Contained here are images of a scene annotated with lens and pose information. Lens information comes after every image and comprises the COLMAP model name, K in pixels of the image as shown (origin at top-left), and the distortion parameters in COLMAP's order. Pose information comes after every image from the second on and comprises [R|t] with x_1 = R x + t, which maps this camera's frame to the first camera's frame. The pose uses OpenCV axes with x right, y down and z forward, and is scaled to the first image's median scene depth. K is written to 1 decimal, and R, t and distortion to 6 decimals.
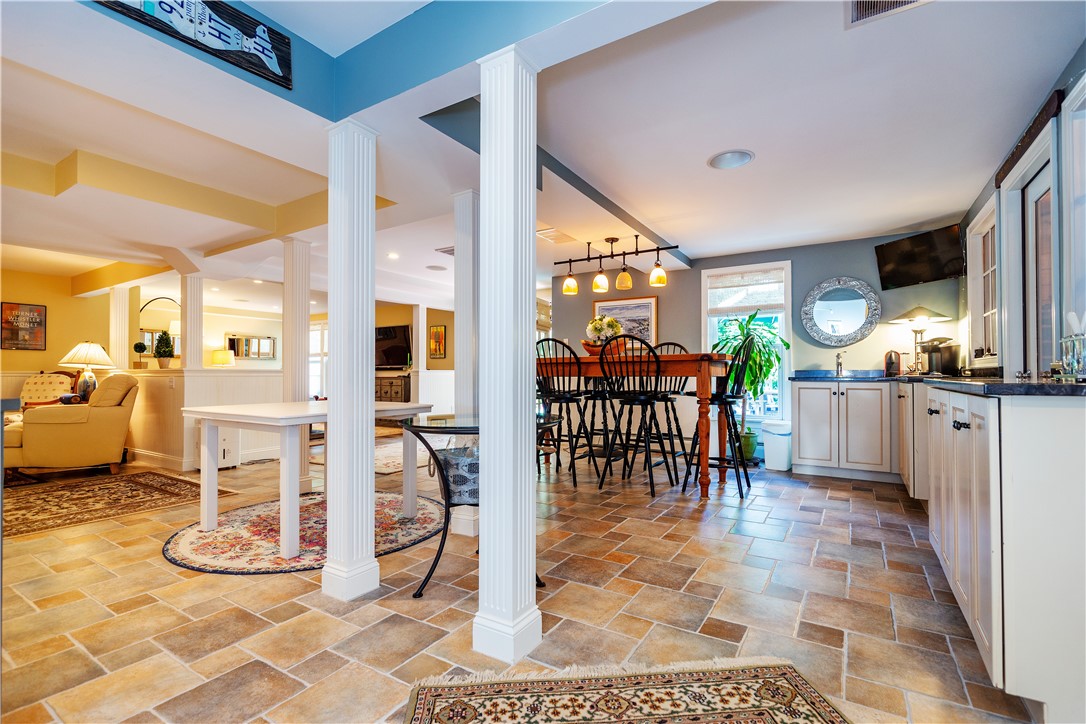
lens RADIAL K [[497.3, 0, 542.8], [0, 497.3, 361.4], [0, 0, 1]] dist [0.001674, 0.000437]
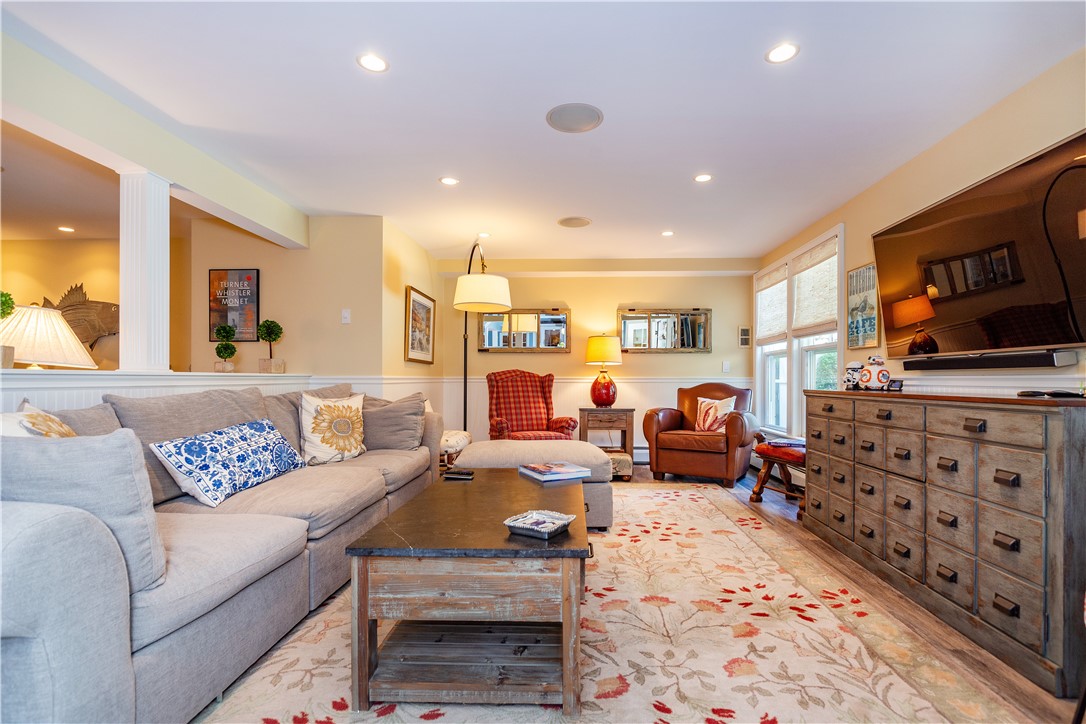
lens RADIAL K [[497.3, 0, 543.4], [0, 497.3, 371.5], [0, 0, 1]] dist [0.001674, 0.000437]
pose [[0.494700, -0.003531, -0.869057, -0.290570], [0.018732, 0.999803, 0.006601, 0.017796], [0.868862, -0.019544, 0.494668, 1.011600]]
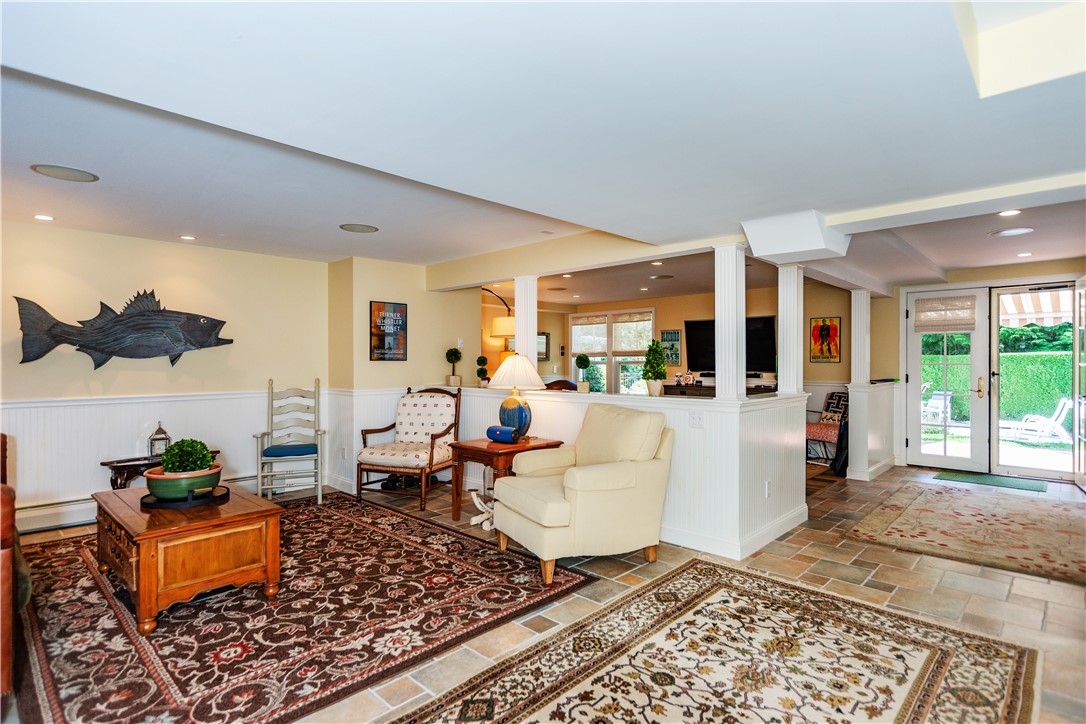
lens RADIAL K [[552.4, 0, 541.6], [0, 552.4, 361.5], [0, 0, 1]] dist [-0.001900, -0.000080]
pose [[0.978393, 0.006320, -0.206656, -0.611009], [-0.000432, 0.999593, 0.028523, -0.046176], [0.206752, -0.027817, 0.977998, 0.184508]]
